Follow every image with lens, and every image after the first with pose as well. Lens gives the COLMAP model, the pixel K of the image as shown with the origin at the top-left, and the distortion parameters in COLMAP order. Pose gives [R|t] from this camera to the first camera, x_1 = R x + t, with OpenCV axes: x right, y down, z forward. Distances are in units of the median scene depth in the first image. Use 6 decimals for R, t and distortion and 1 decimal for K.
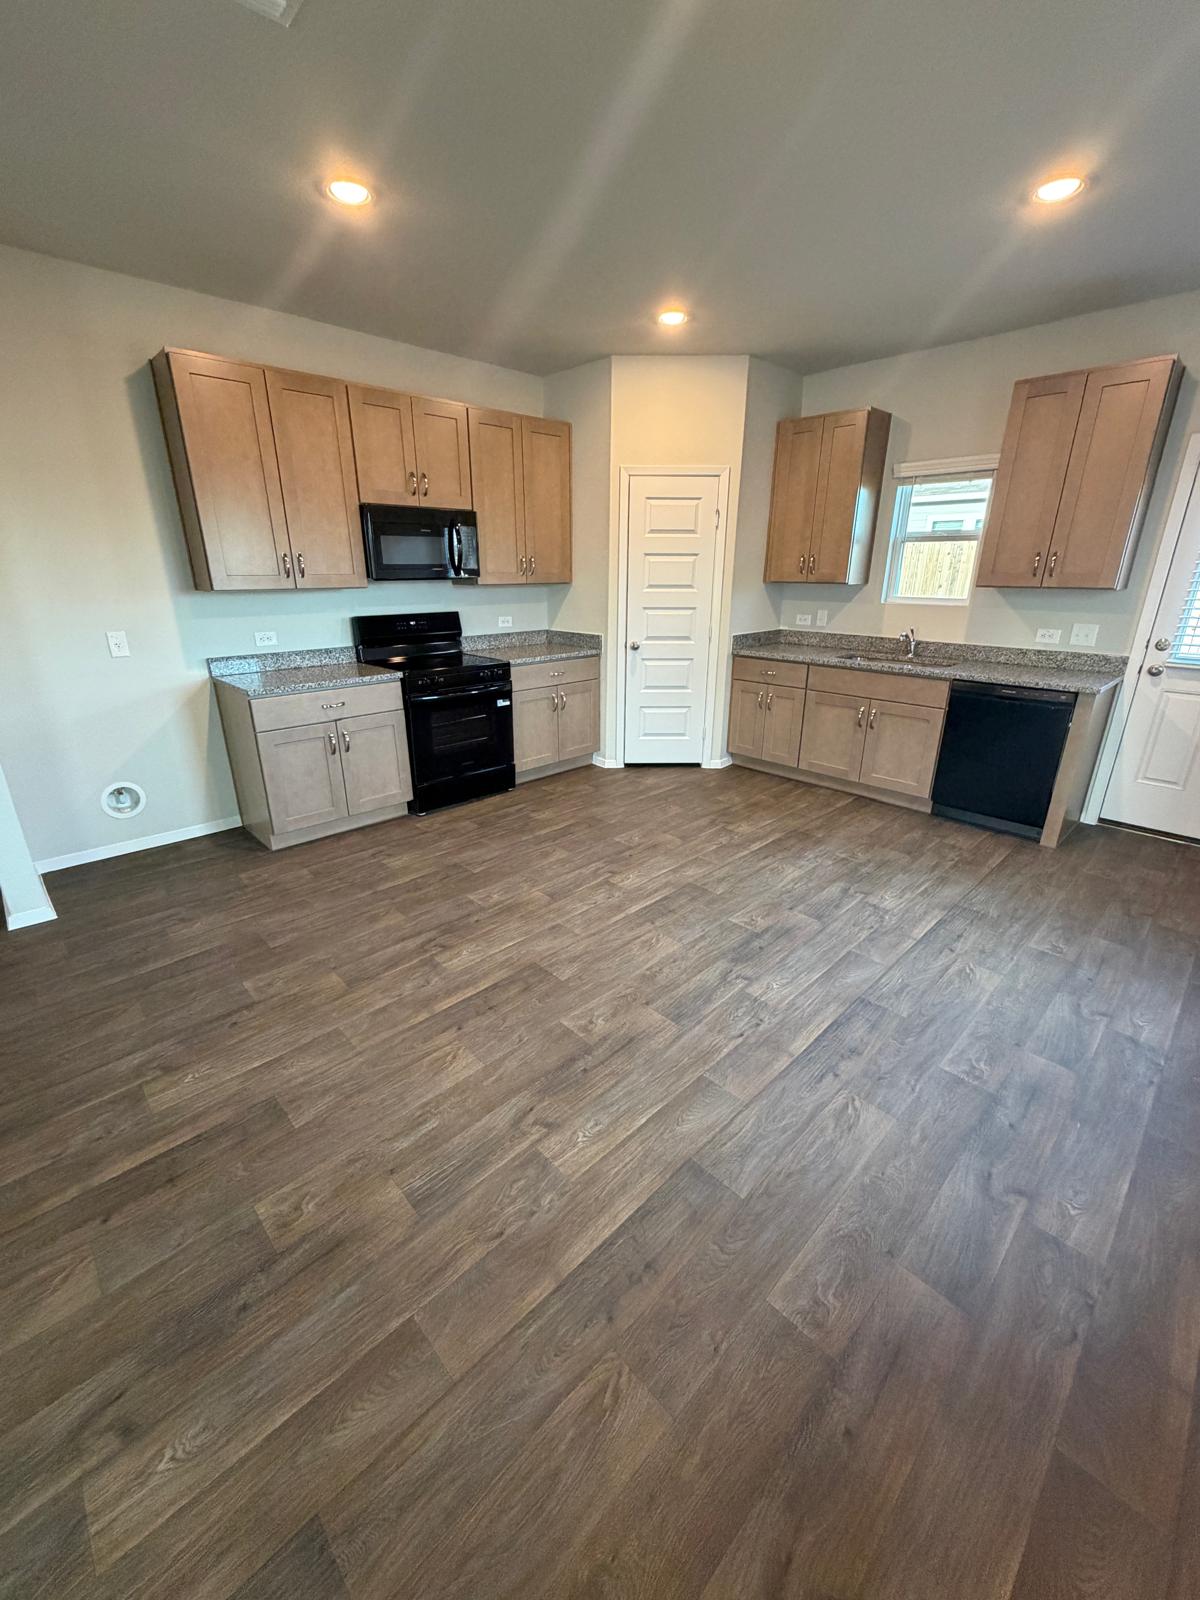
lens RADIAL K [[642.3, 0, 601.1], [0, 642.3, 794.7], [0, 0, 1]] dist [-0.001460, 0.000105]
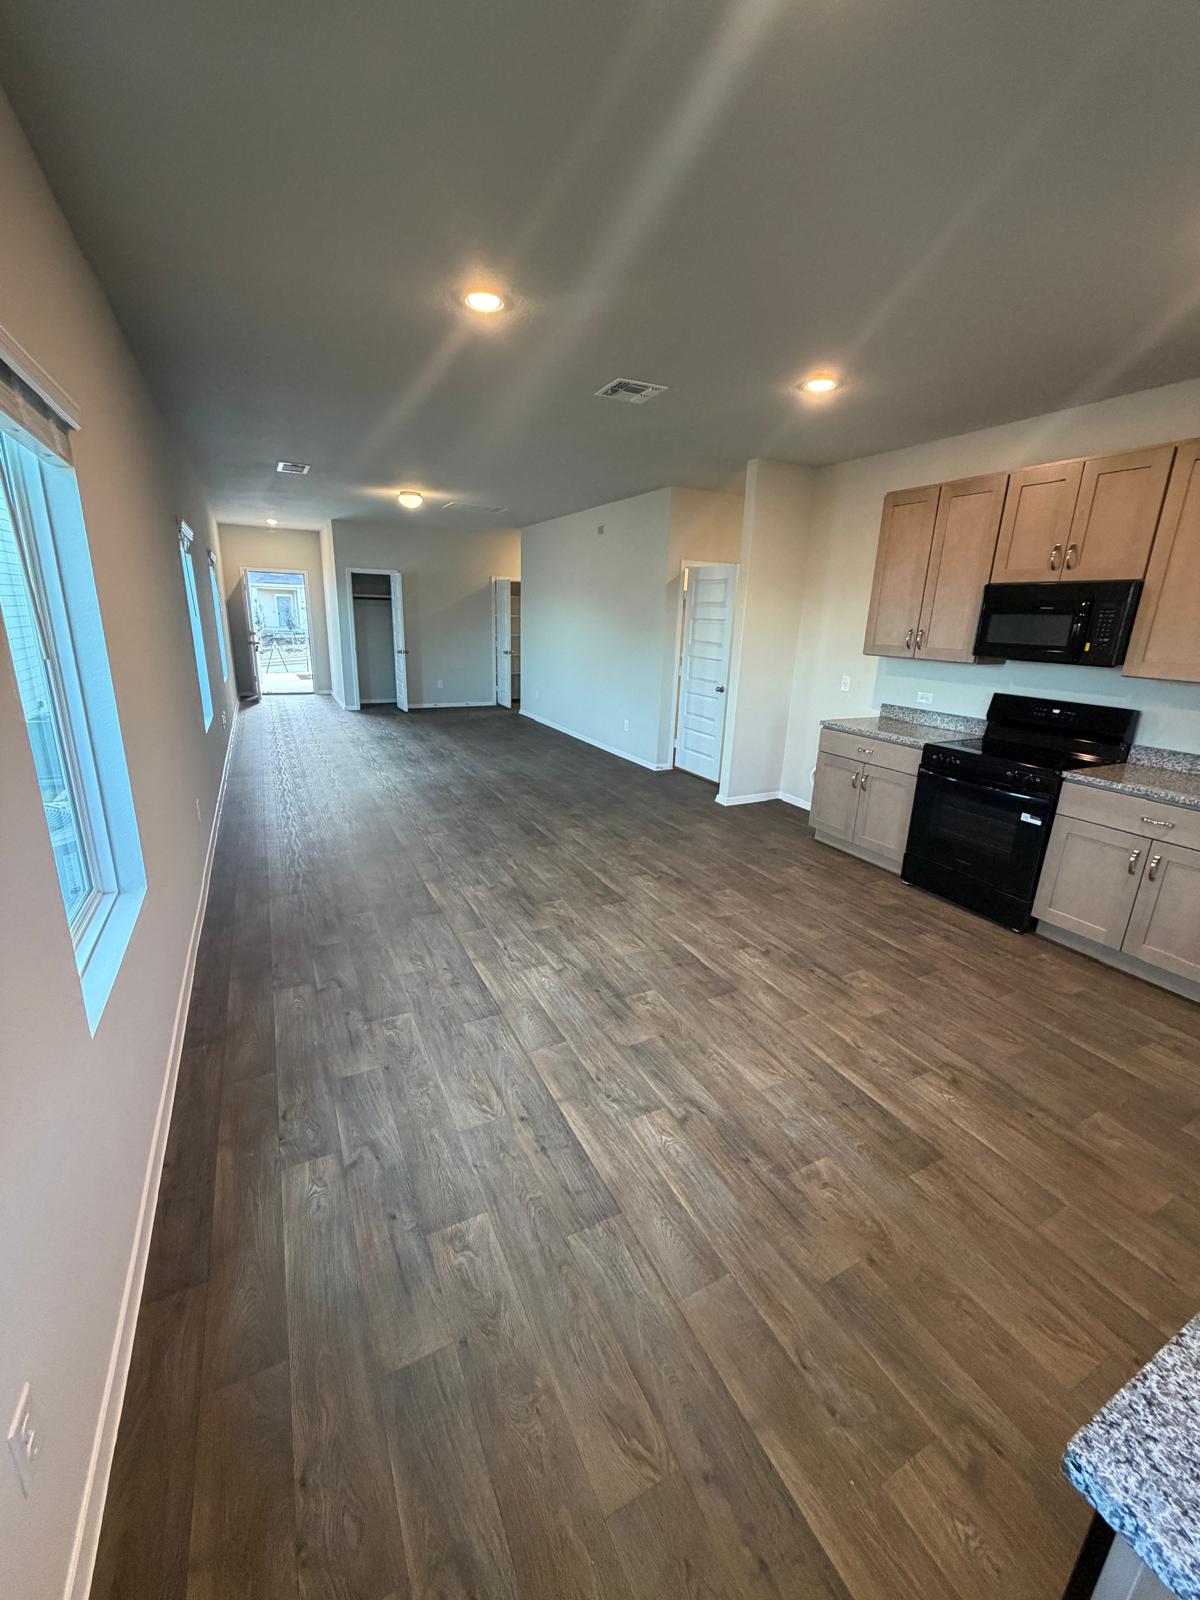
lens RADIAL K [[642.3, 0, 601.1], [0, 642.3, 794.7], [0, 0, 1]] dist [-0.001460, 0.000105]
pose [[-0.286304, 0.251614, -0.924511, 0.837567], [-0.352762, 0.869444, 0.345870, -0.299322], [0.890836, 0.425156, -0.160165, 0.761212]]
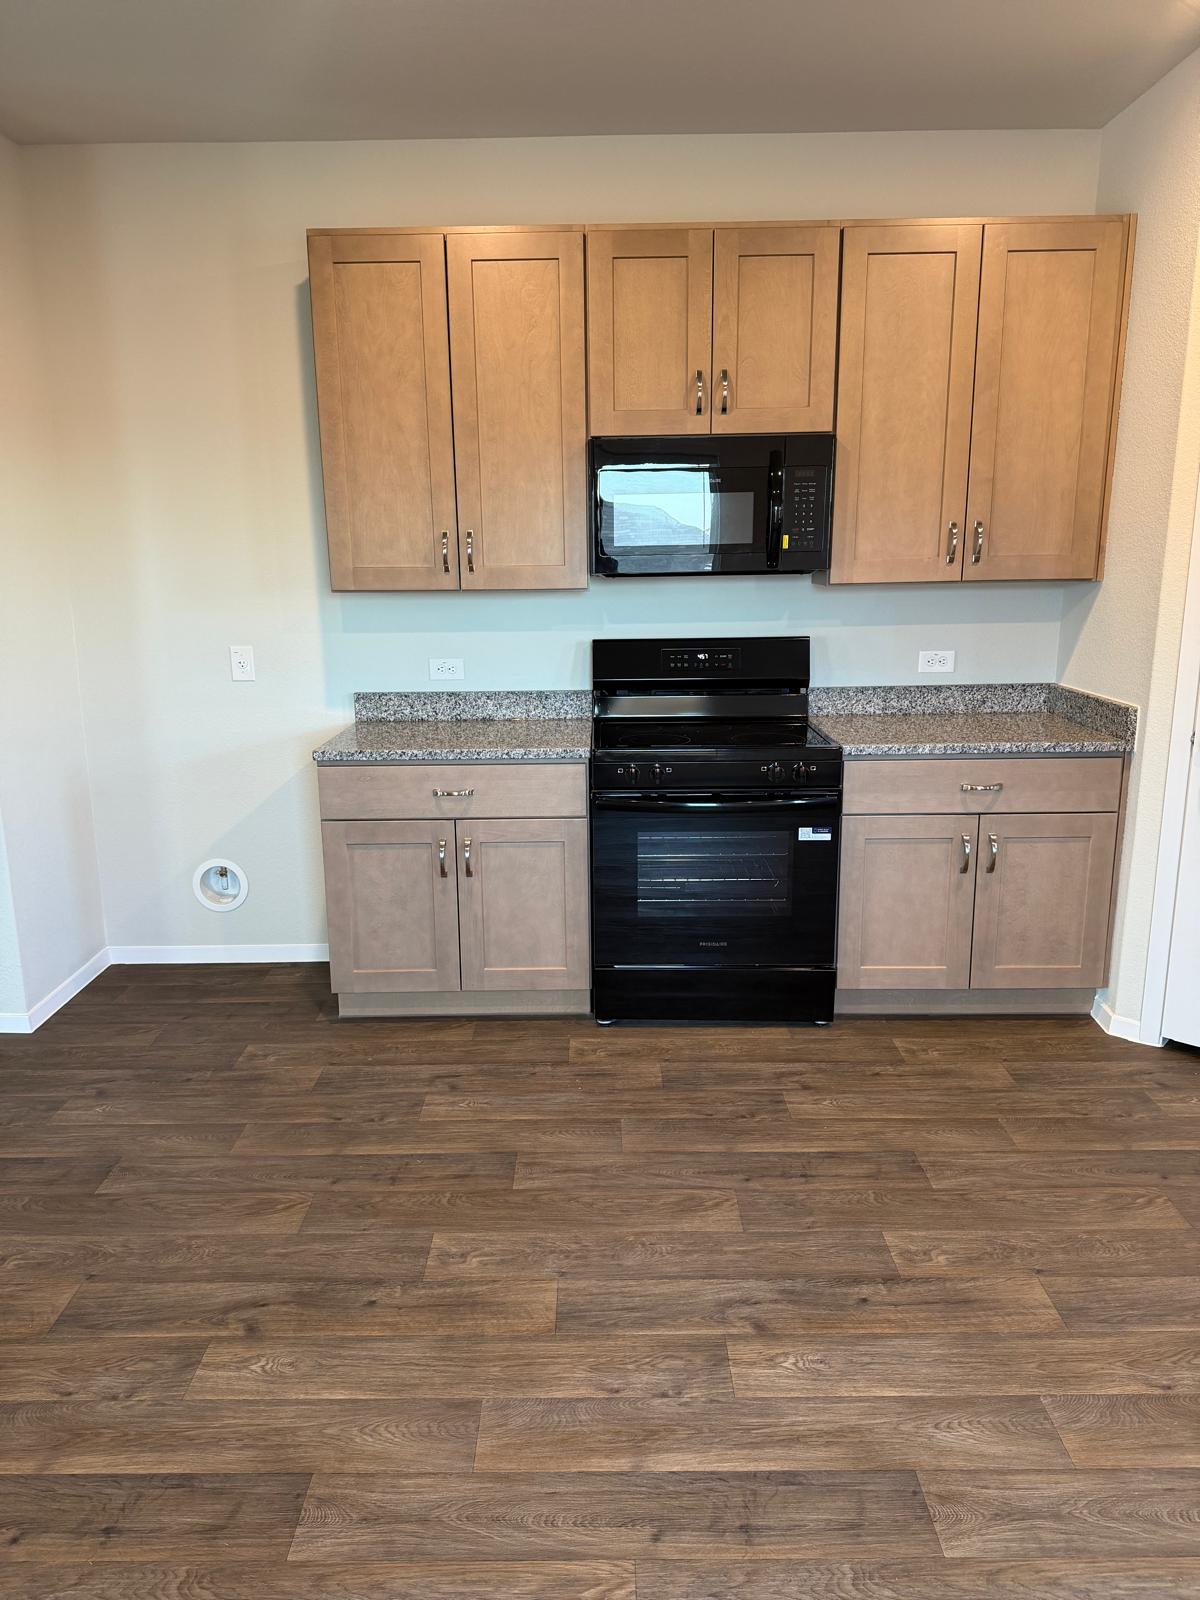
lens RADIAL K [[1108.9, 0, 589.6], [0, 1108.9, 803.3], [0, 0, 1]] dist [0.093747, -0.133566]
pose [[0.712783, 0.146229, -0.685972, 0.324720], [-0.222887, 0.974553, -0.023851, -0.129396], [0.665028, 0.169895, 0.727237, 0.364225]]
